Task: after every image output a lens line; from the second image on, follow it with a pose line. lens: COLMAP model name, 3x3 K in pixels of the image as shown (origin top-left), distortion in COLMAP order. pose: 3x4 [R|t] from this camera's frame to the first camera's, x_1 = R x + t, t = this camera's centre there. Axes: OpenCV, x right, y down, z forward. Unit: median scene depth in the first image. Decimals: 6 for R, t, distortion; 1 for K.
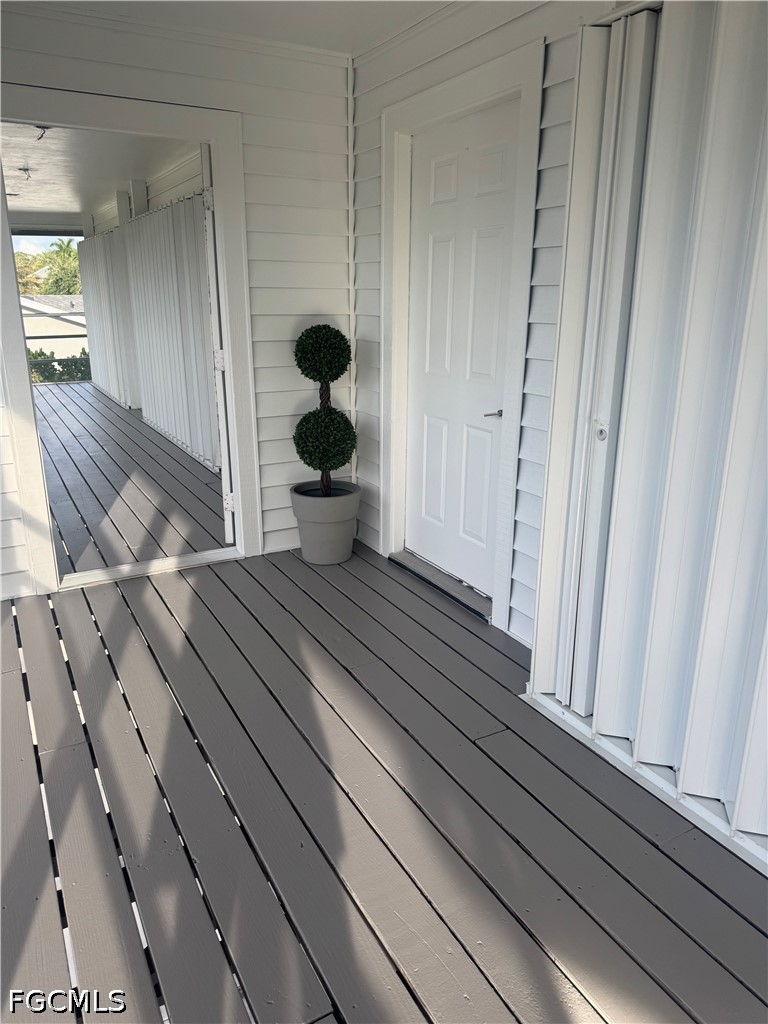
lens RADIAL K [[716.2, 0, 384.0], [0, 716.2, 512.0], [0, 0, 1]] dist [-0.003166, -0.000669]
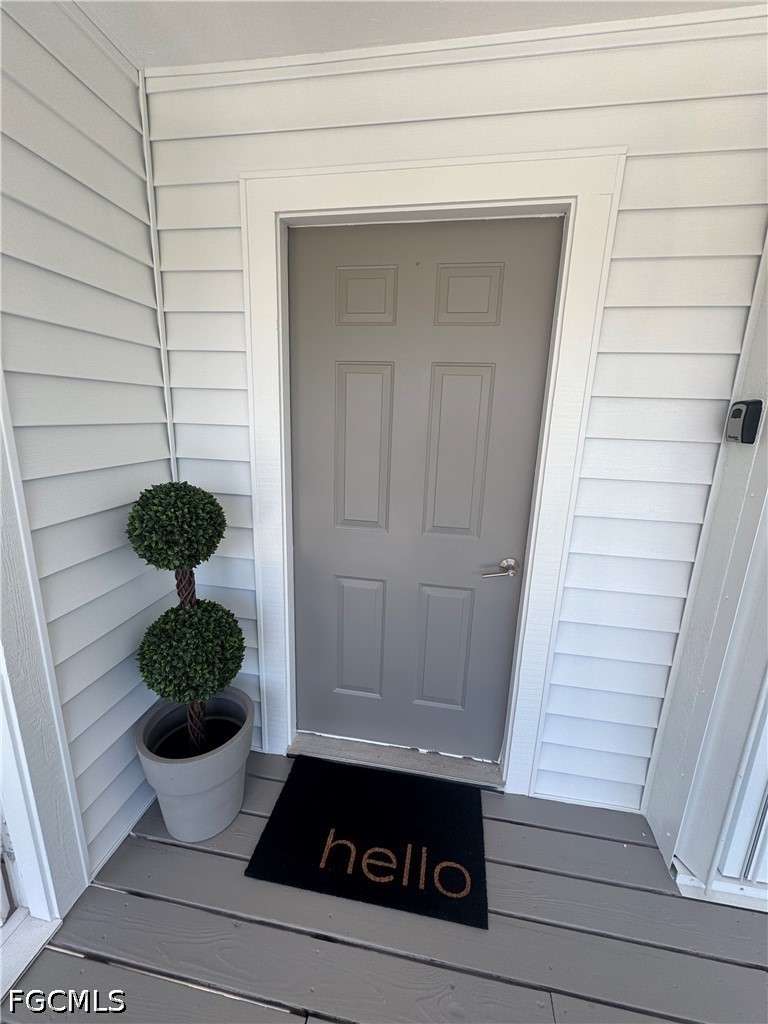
lens RADIAL K [[408.1, 0, 384.0], [0, 408.1, 512.0], [0, 0, 1]] dist [-0.003431, -0.000195]
pose [[0.621567, -0.167469, 0.765251, -0.243863], [0.196901, 0.978919, 0.054298, -0.216276], [-0.758211, 0.116929, 0.641438, 0.649973]]
